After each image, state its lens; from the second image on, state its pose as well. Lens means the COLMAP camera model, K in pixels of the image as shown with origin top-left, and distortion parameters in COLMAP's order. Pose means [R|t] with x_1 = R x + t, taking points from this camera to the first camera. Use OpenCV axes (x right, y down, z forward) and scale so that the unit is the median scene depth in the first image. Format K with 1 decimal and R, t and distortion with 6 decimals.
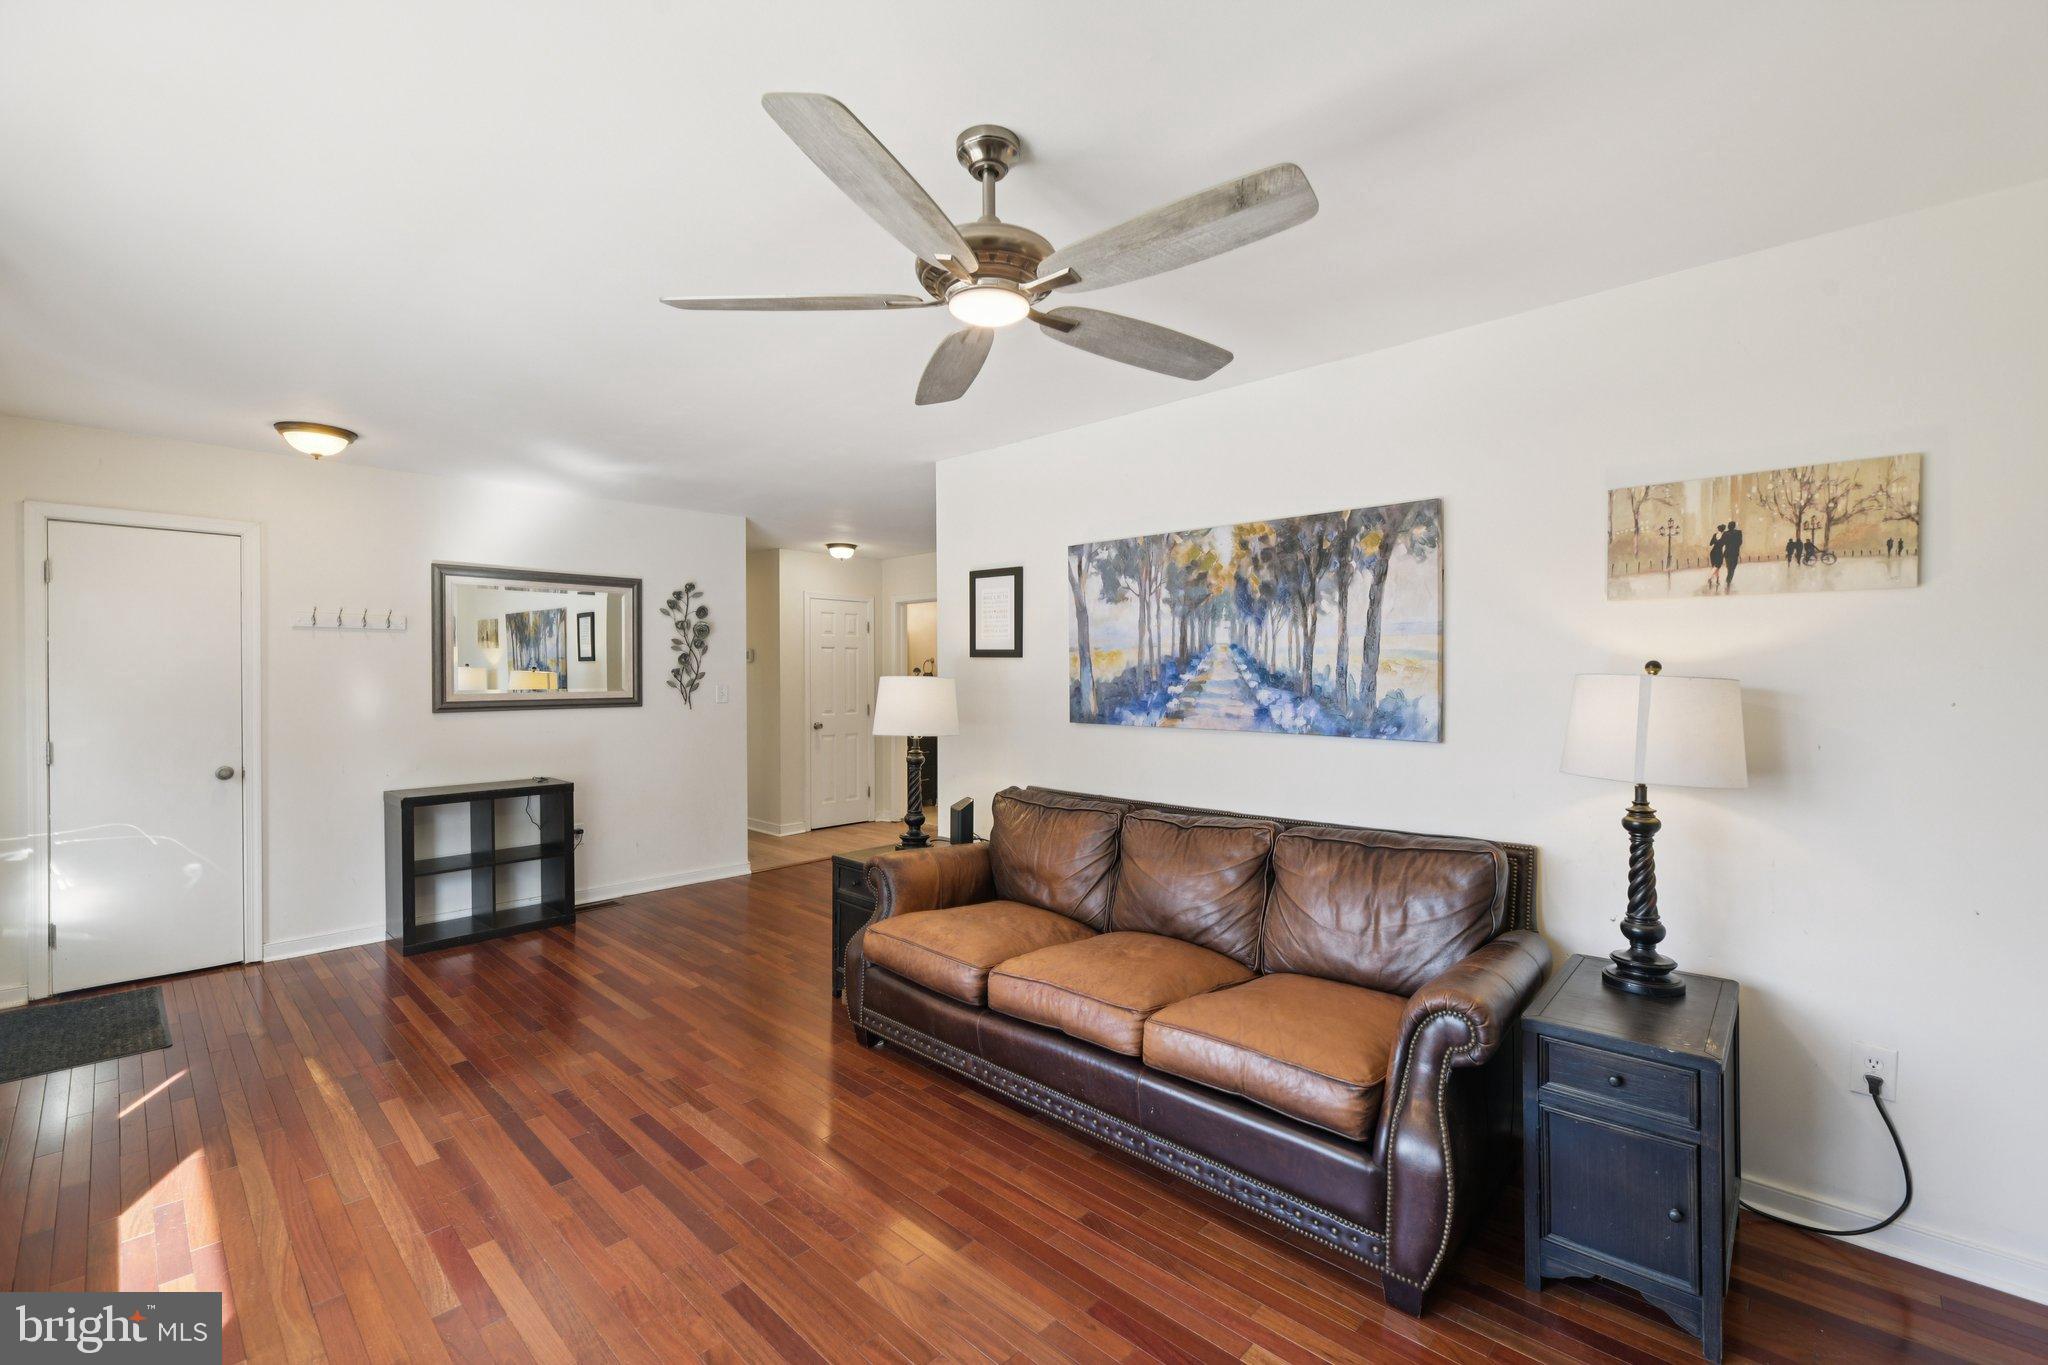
lens RADIAL K [[864.2, 0, 1050.8], [0, 864.2, 677.6], [0, 0, 1]] dist [0.000141, -0.002521]
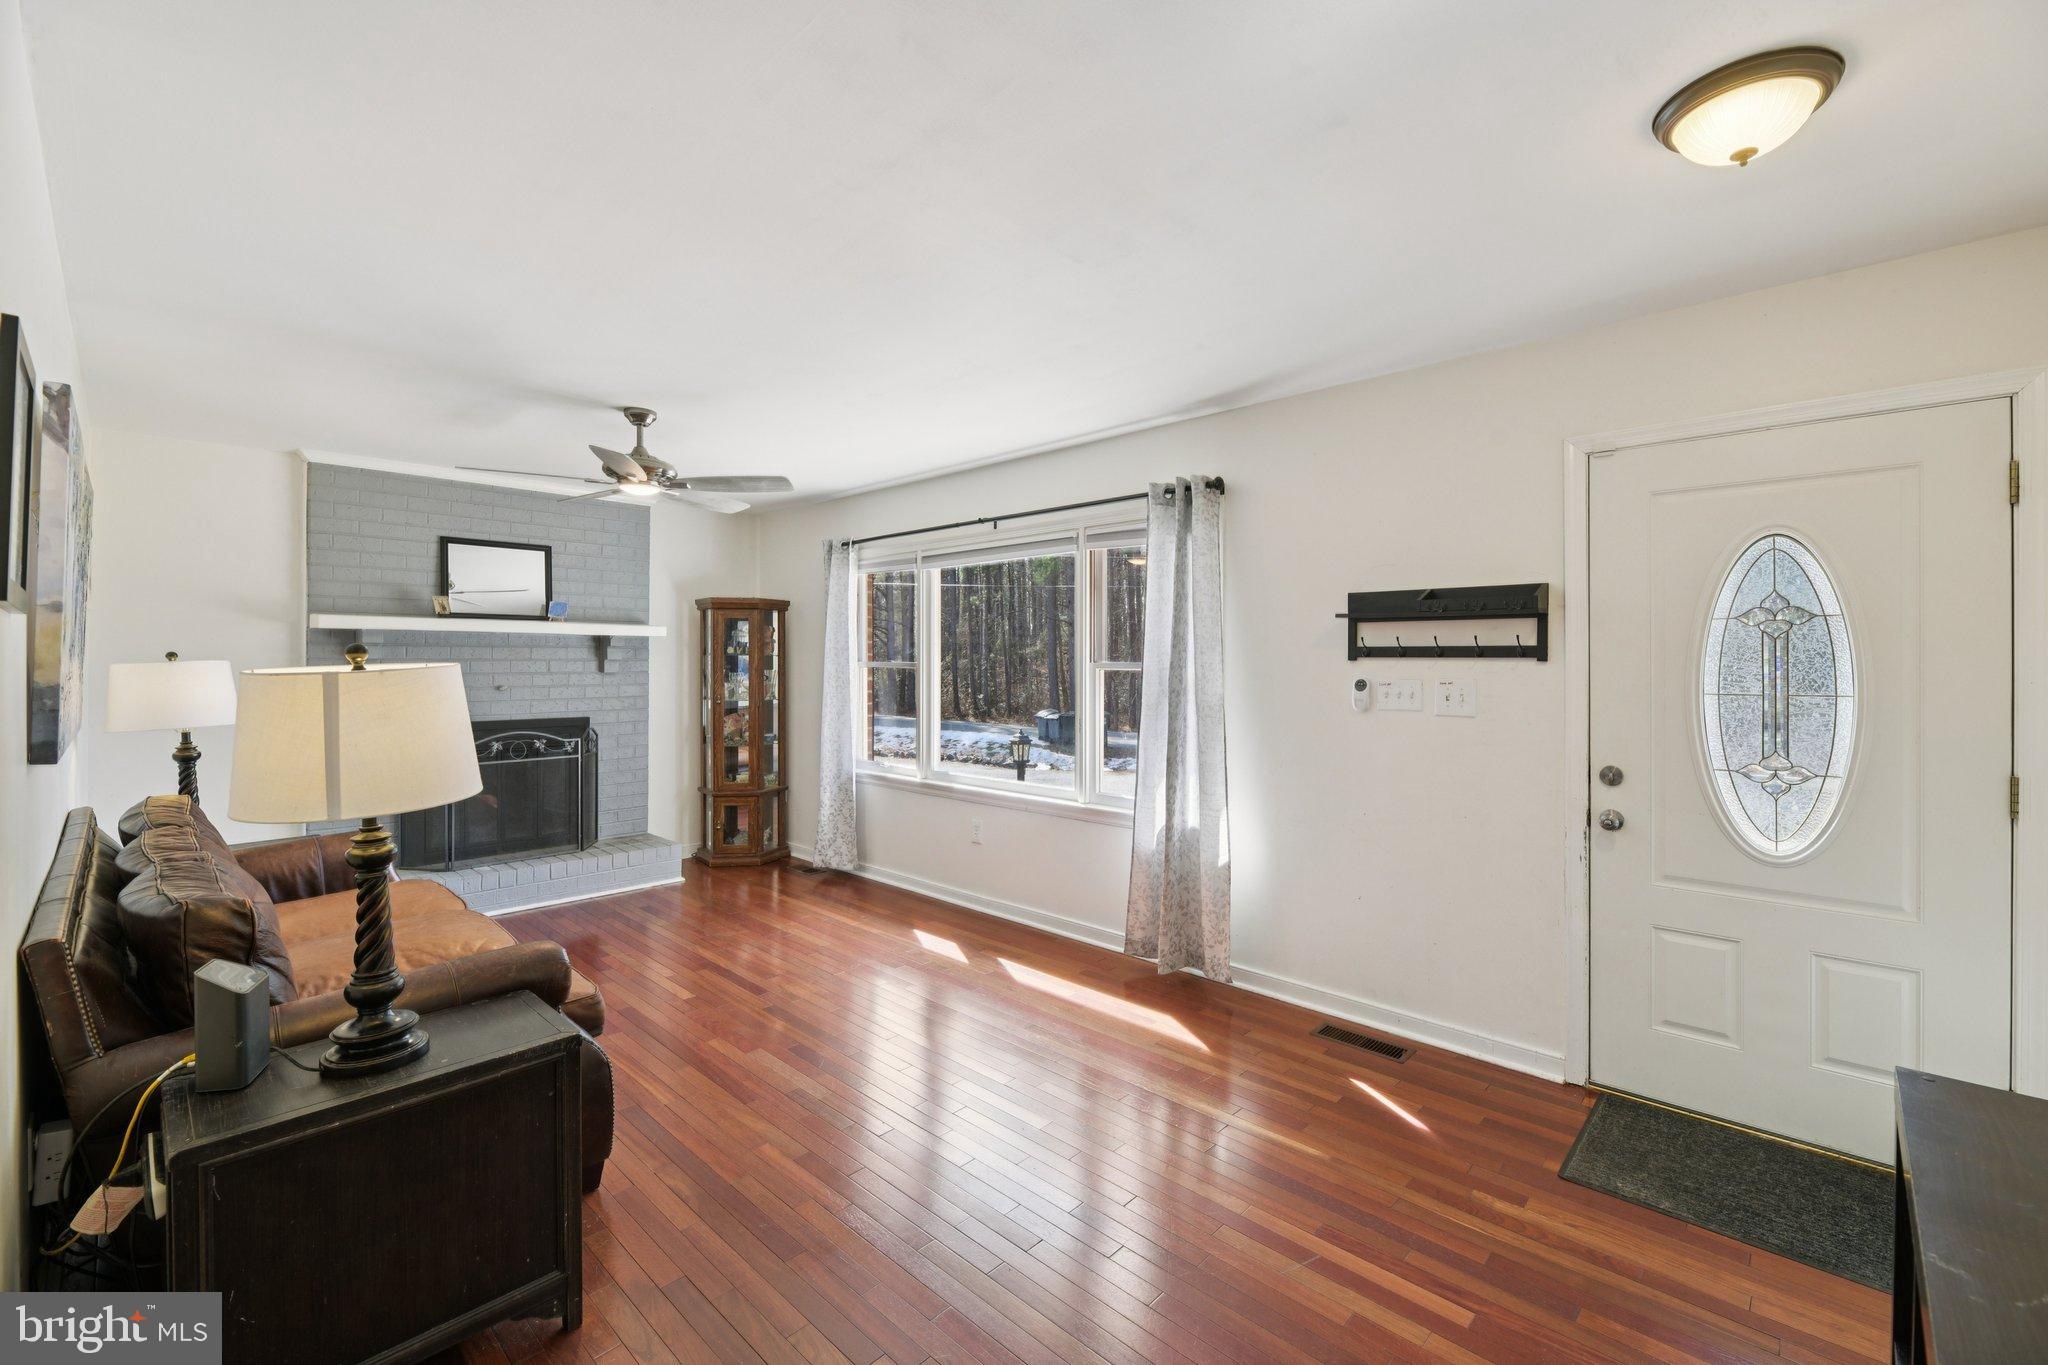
lens RADIAL K [[864.2, 0, 1033.9], [0, 864.2, 659.6], [0, 0, 1]] dist [0.000141, -0.002521]
pose [[-0.999757, 0.008978, 0.020116, -0.593846], [0.009189, 0.999903, 0.010422, -0.004788], [-0.020020, 0.010604, -0.999743, 1.685426]]
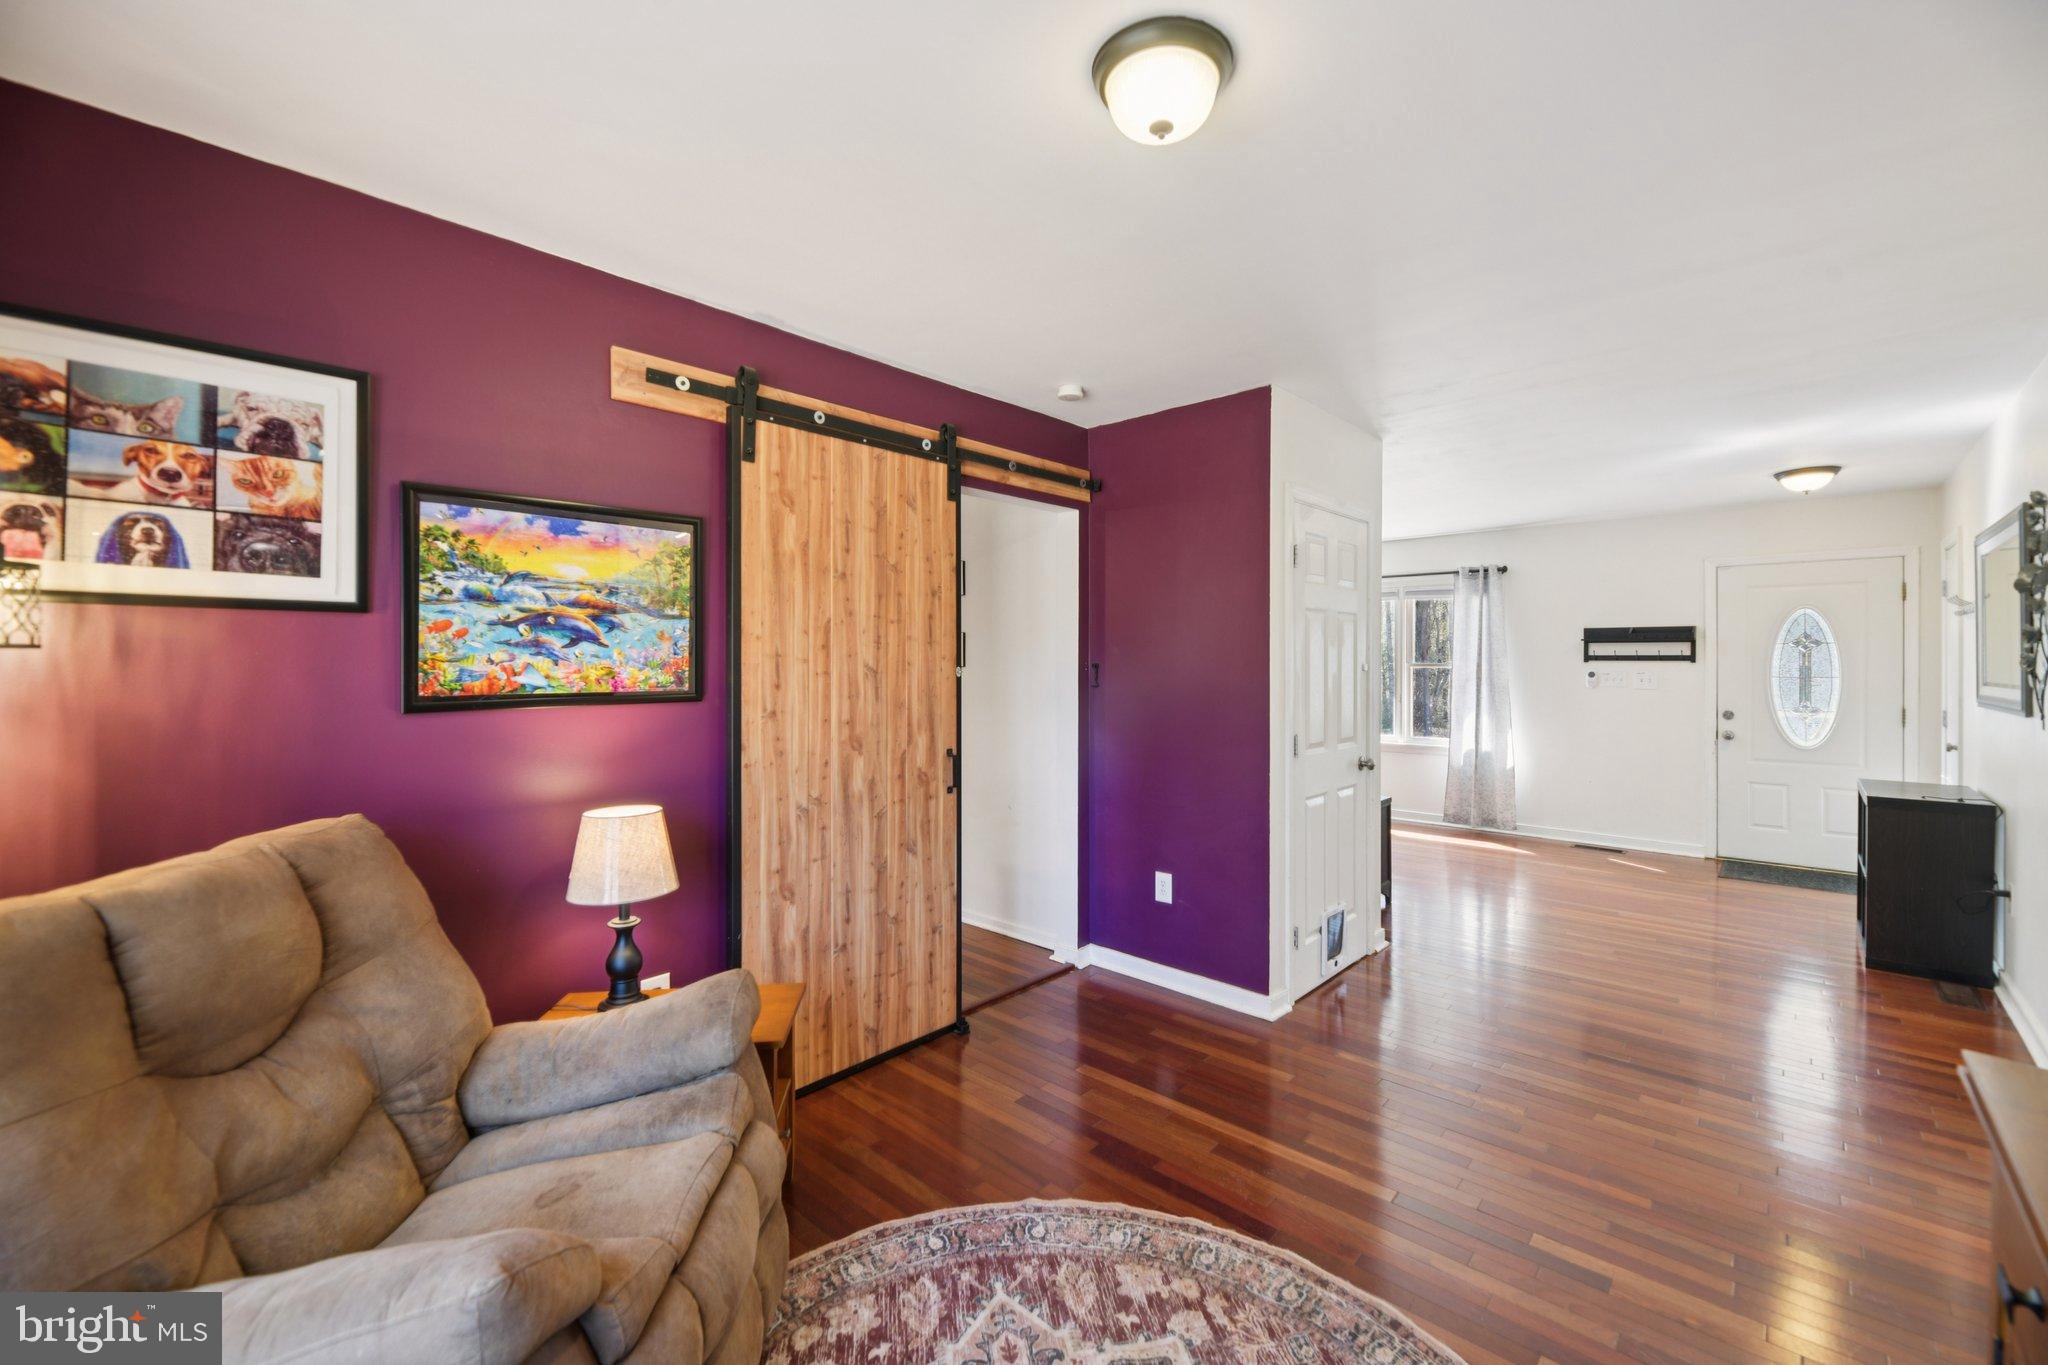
lens RADIAL K [[827.3, 0, 1054.9], [0, 827.3, 662.4], [0, 0, 1]] dist [0.000859, -0.002613]
pose [[-0.999968, 0.007359, 0.003017, 0.268811], [0.007394, 0.999904, 0.011742, -0.020359], [-0.002930, 0.011764, -0.999927, 2.576116]]
